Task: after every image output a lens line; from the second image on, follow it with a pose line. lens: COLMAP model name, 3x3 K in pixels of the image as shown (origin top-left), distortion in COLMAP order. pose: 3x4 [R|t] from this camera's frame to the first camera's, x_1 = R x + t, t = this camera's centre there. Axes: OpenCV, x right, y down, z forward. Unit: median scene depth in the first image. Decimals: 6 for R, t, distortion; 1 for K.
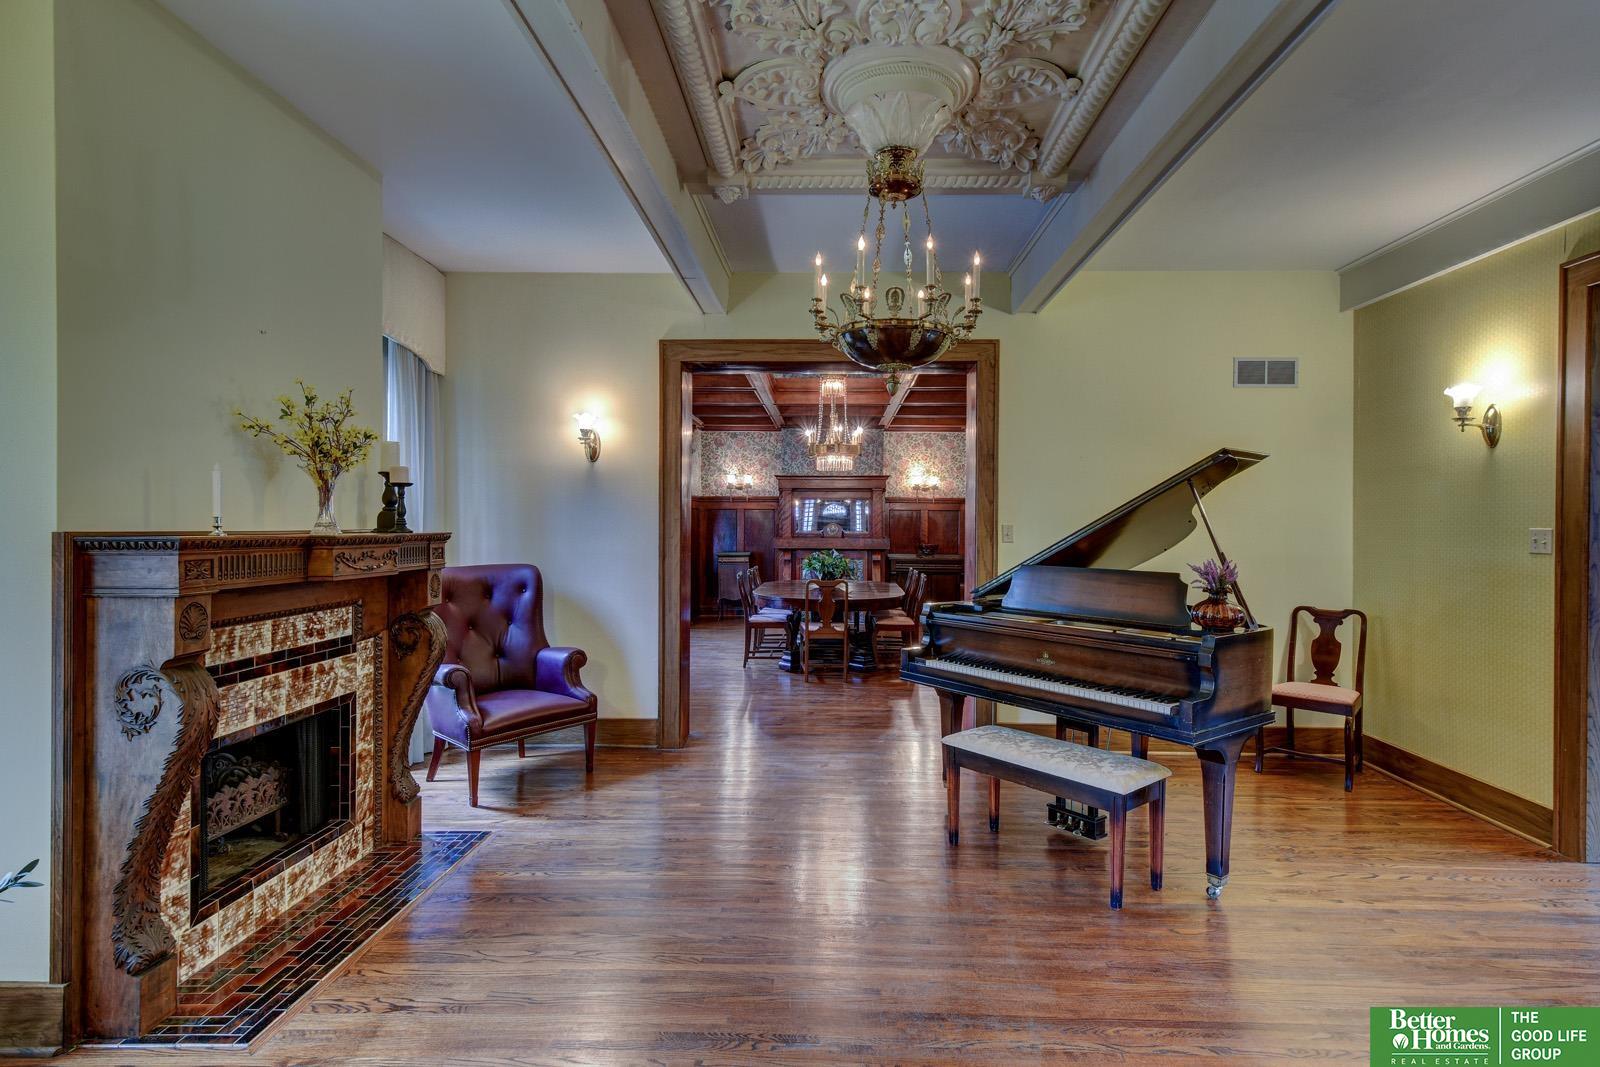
lens RADIAL K [[814.2, 0, 813.9], [0, 814.2, 530.1], [0, 0, 1]] dist [-0.000332, 0.000281]
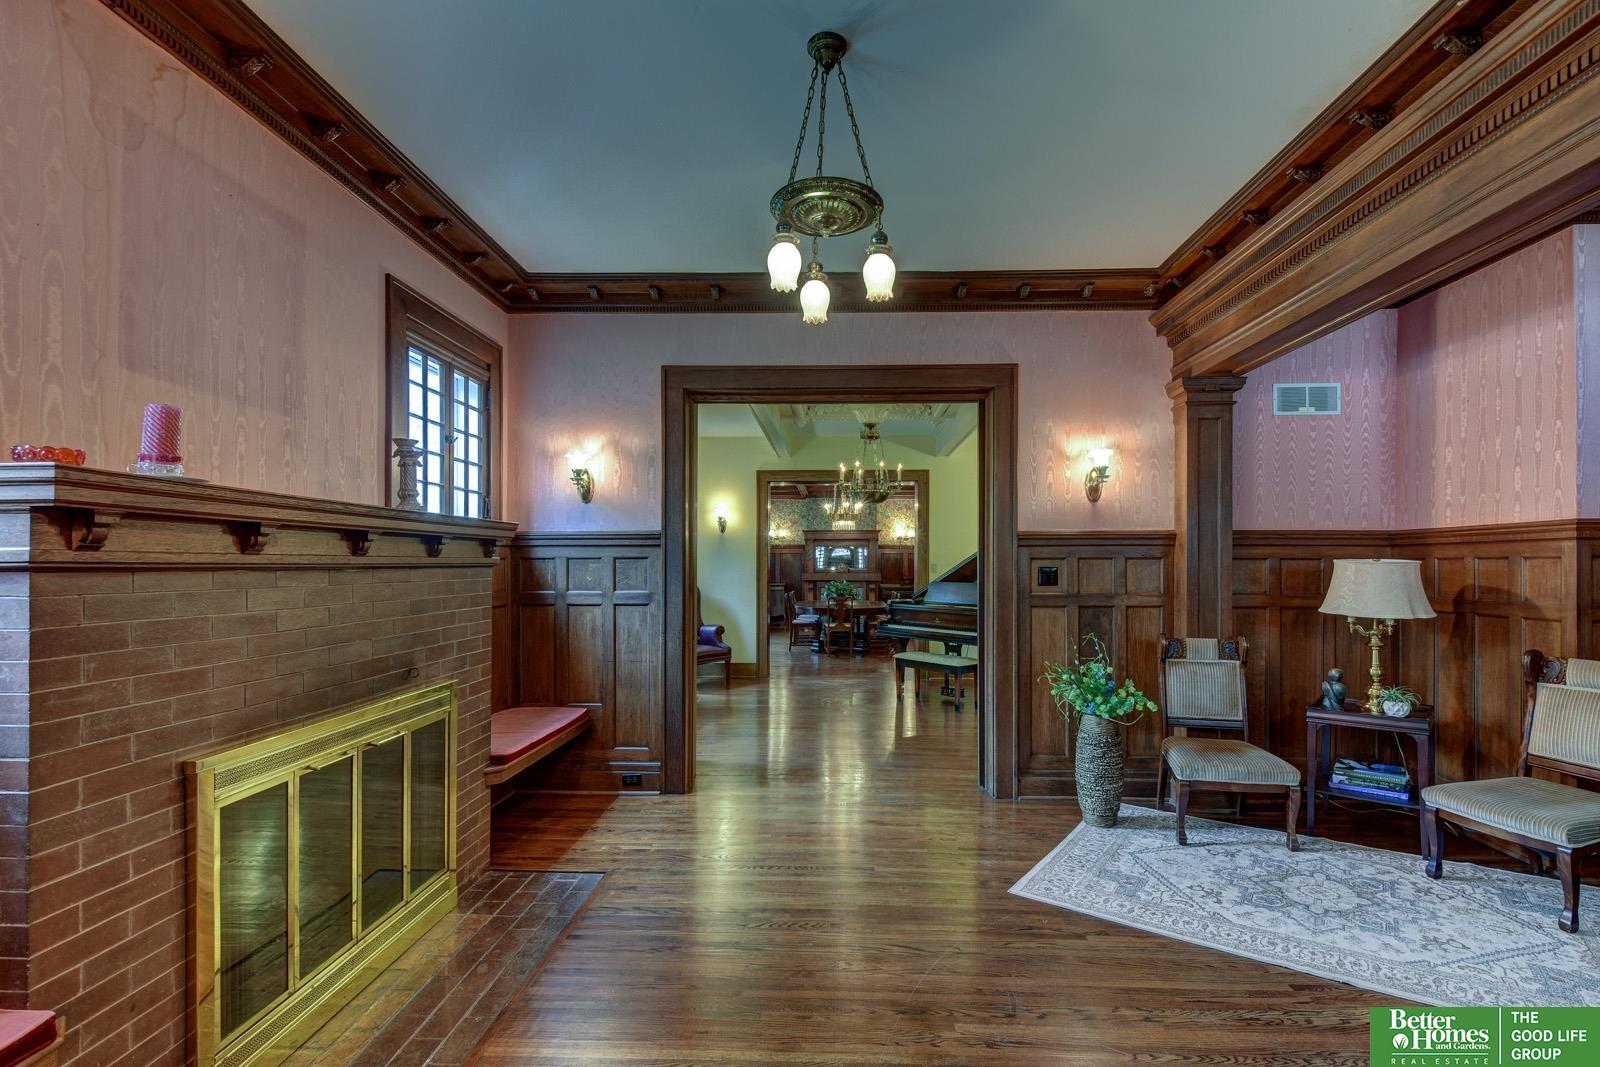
lens RADIAL K [[760.4, 0, 808.1], [0, 760.4, 542.1], [0, 0, 1]] dist [-0.000127, -0.000474]
pose [[0.999870, -0.003799, -0.015639, -0.021251], [0.003239, 0.999358, -0.035668, 0.003579], [0.015765, 0.035613, 0.999241, -0.481549]]
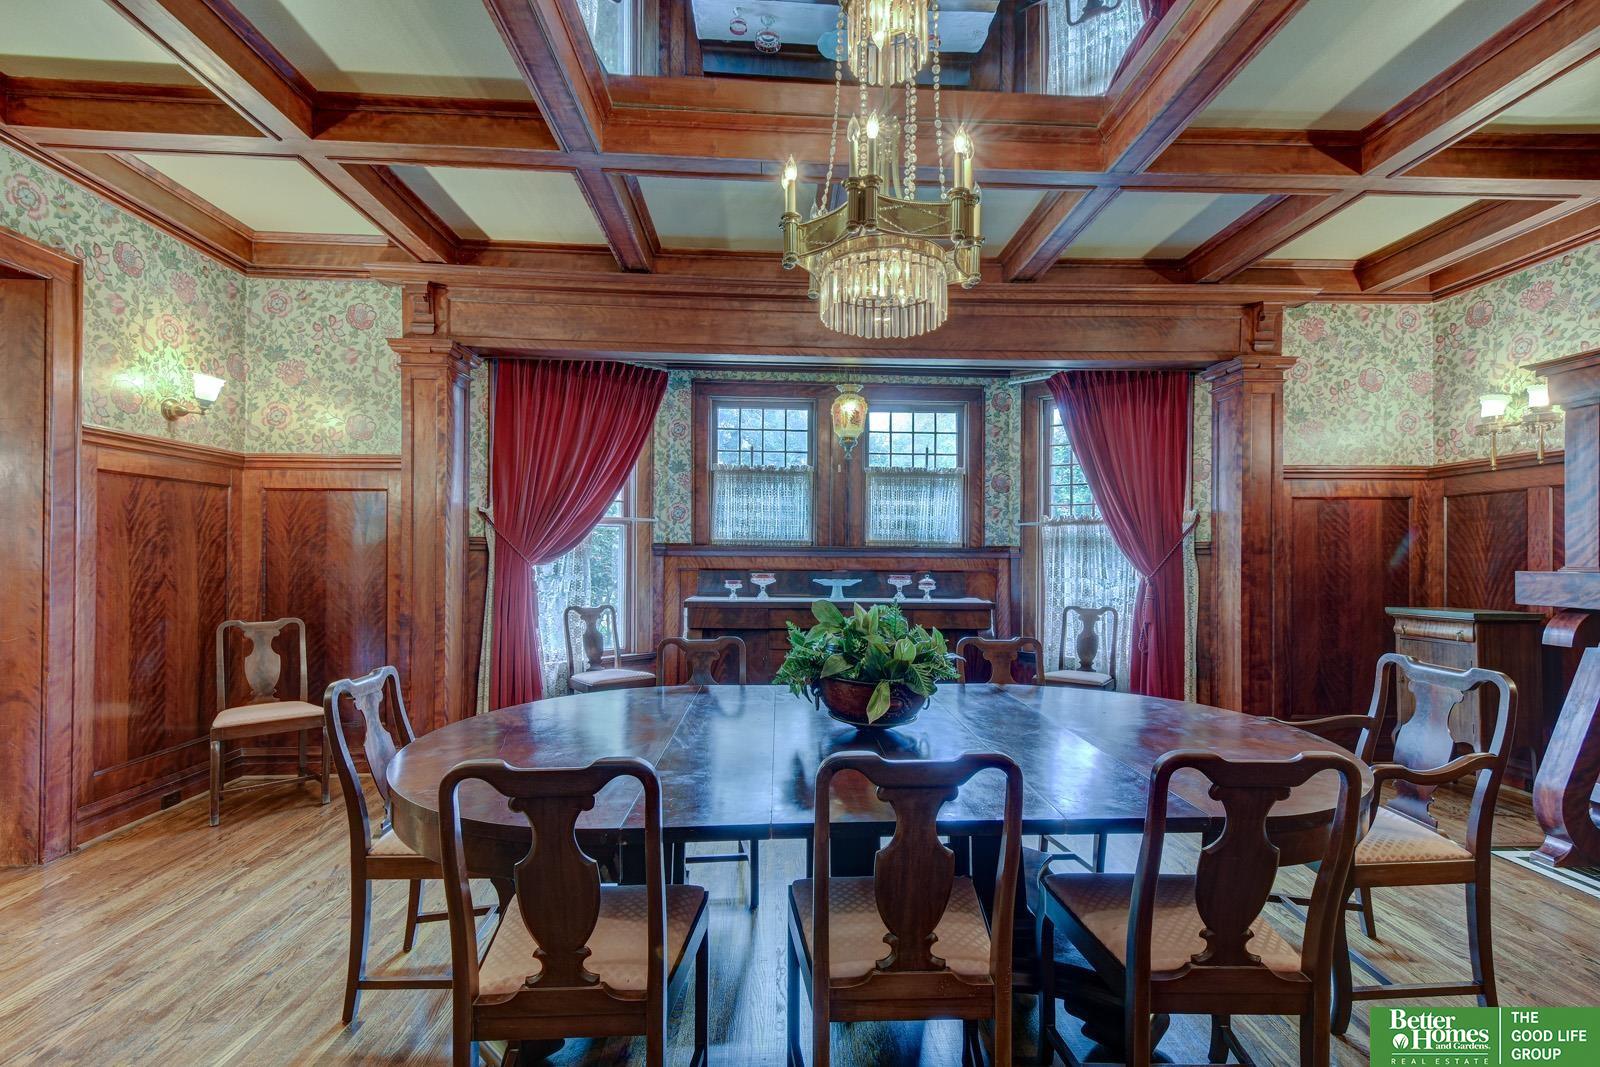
lens RADIAL K [[708.2, 0, 822.4], [0, 708.2, 550.5], [0, 0, 1]] dist [0.024407, -0.006506]
pose [[0.087185, -0.009481, -0.996147, 0.264999], [-0.006581, 0.999927, -0.010093, 0.008745], [0.996170, 0.007436, 0.087117, 0.942472]]
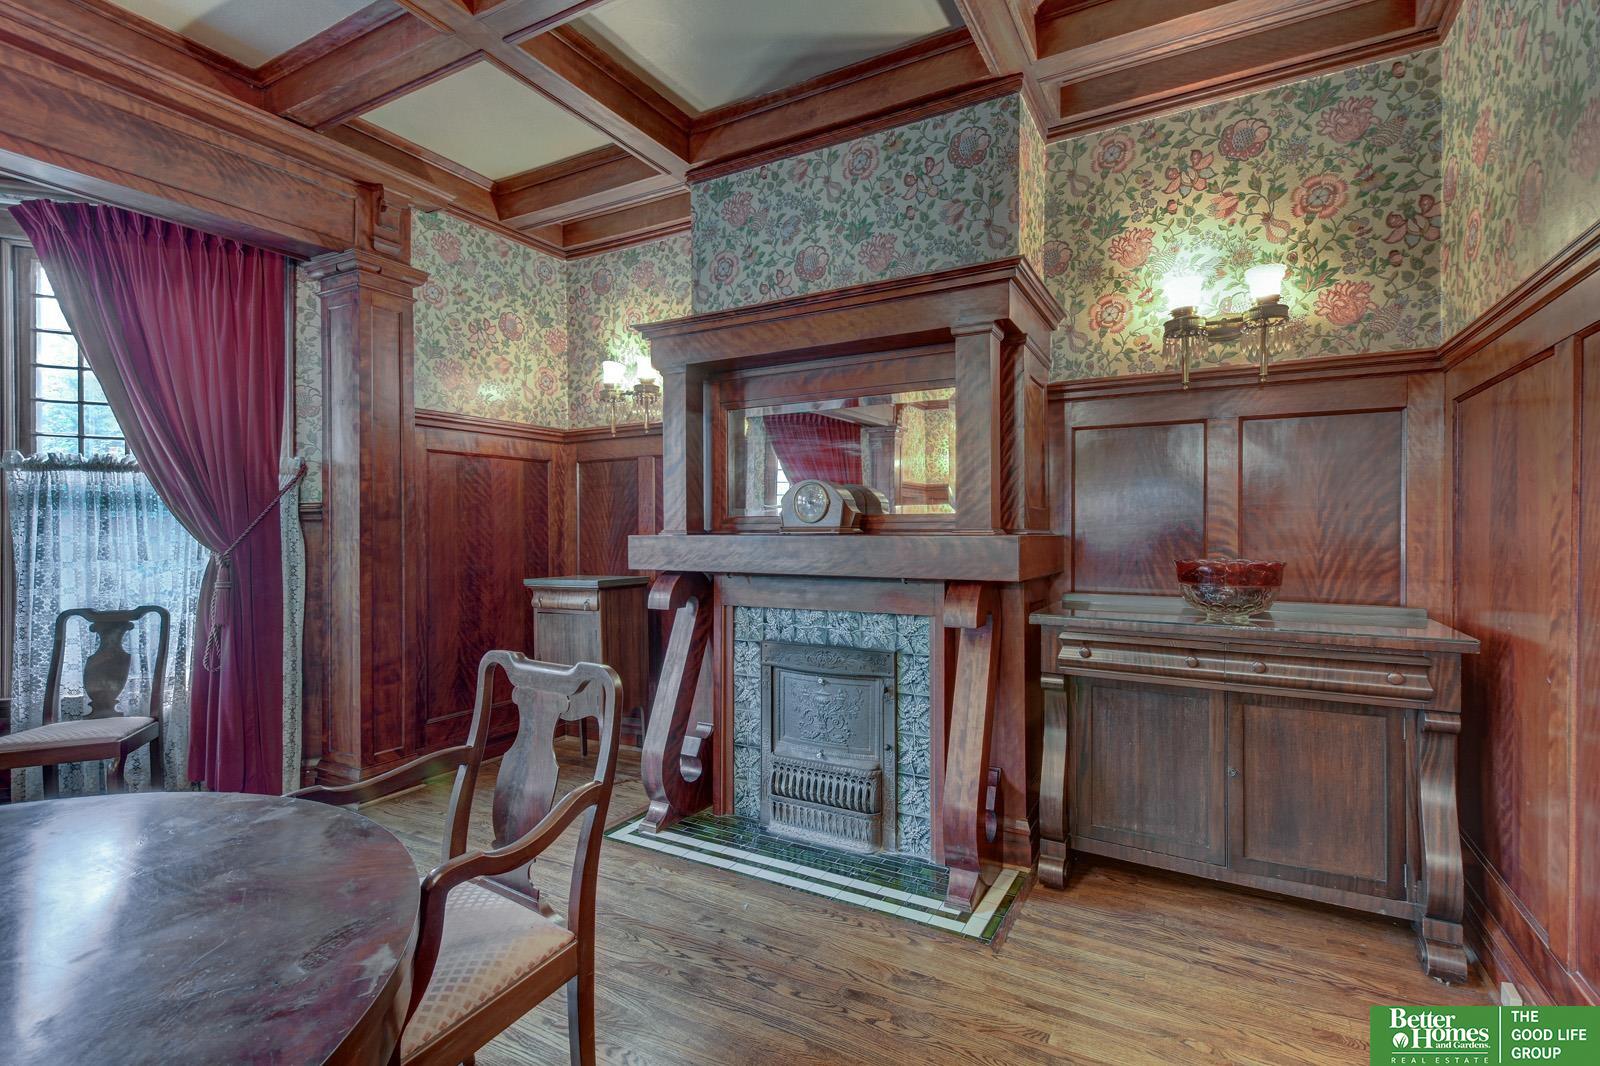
lens RADIAL K [[730.9, 0, 813.4], [0, 730.9, 534.3], [0, 0, 1]] dist [0.017196, -0.008378]
pose [[0.887586, -0.004392, -0.460621, 0.179172], [0.005551, 0.999984, 0.001162, 0.012673], [0.460608, -0.003588, 0.887596, 1.045952]]
